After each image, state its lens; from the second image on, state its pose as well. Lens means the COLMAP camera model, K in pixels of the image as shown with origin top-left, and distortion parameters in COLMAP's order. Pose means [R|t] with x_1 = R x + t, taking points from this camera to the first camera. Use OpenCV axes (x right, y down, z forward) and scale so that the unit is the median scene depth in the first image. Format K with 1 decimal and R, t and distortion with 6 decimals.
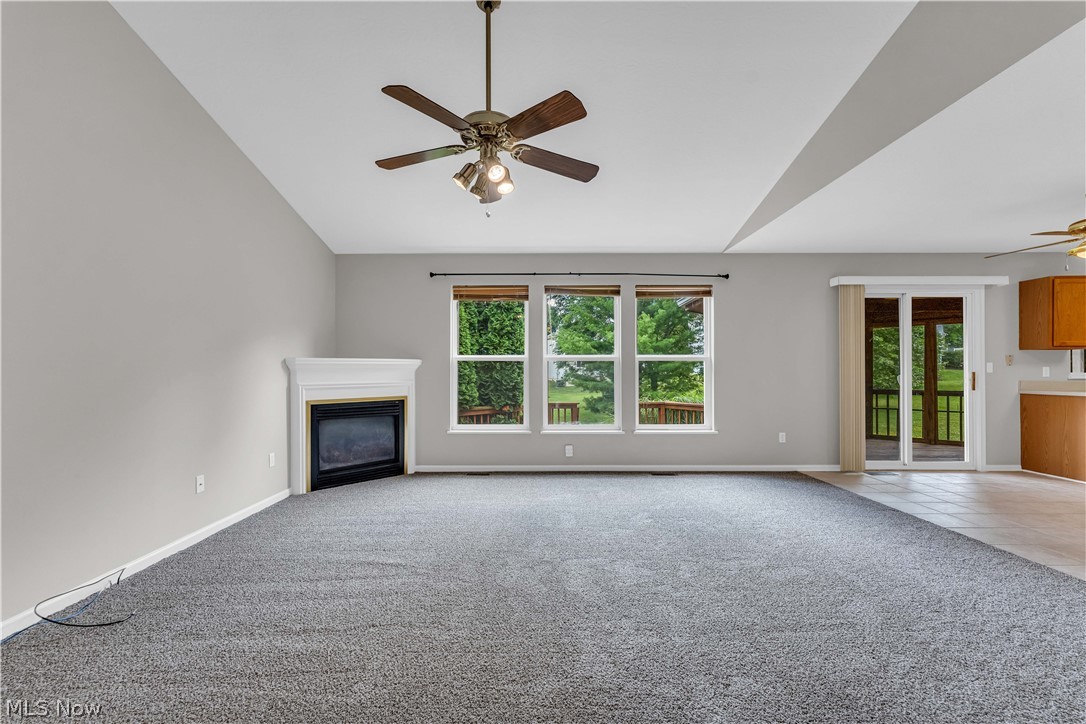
lens RADIAL K [[445.1, 0, 538.8], [0, 445.1, 370.4], [0, 0, 1]] dist [0.000956, -0.000966]
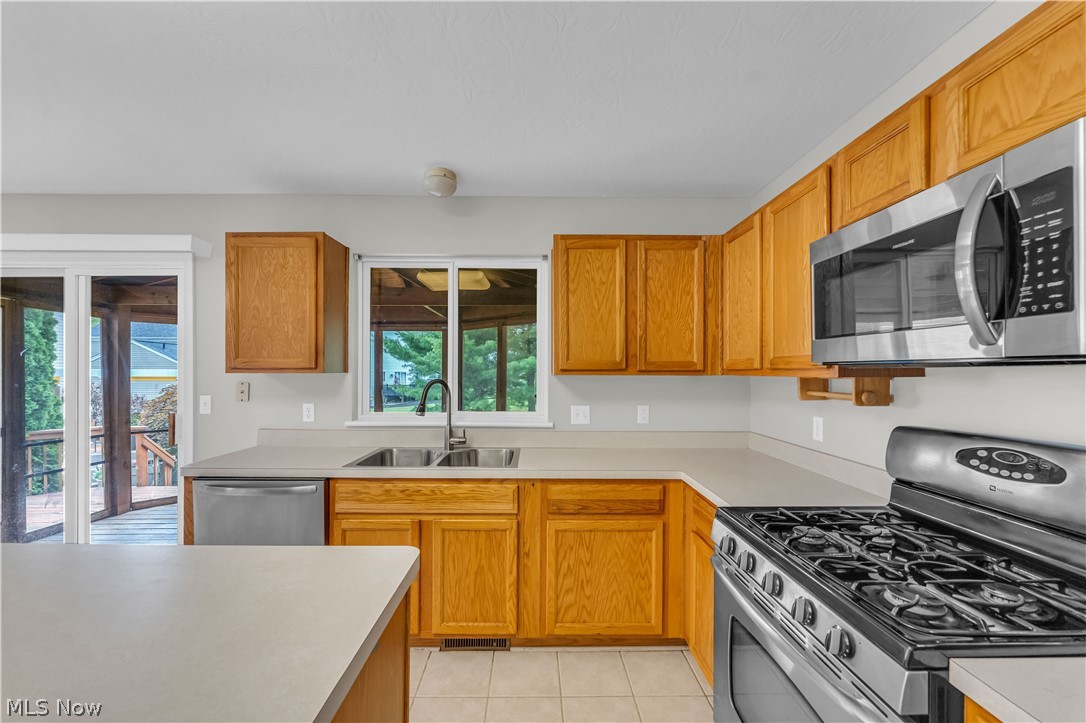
lens RADIAL K [[445.1, 0, 538.9], [0, 445.1, 372.6], [0, 0, 1]] dist [0.000956, -0.000966]
pose [[0.999963, 0.006164, 0.005962, 1.533691], [-0.006182, 0.999977, 0.002955, -0.053276], [-0.005944, -0.002991, 0.999978, 0.488405]]
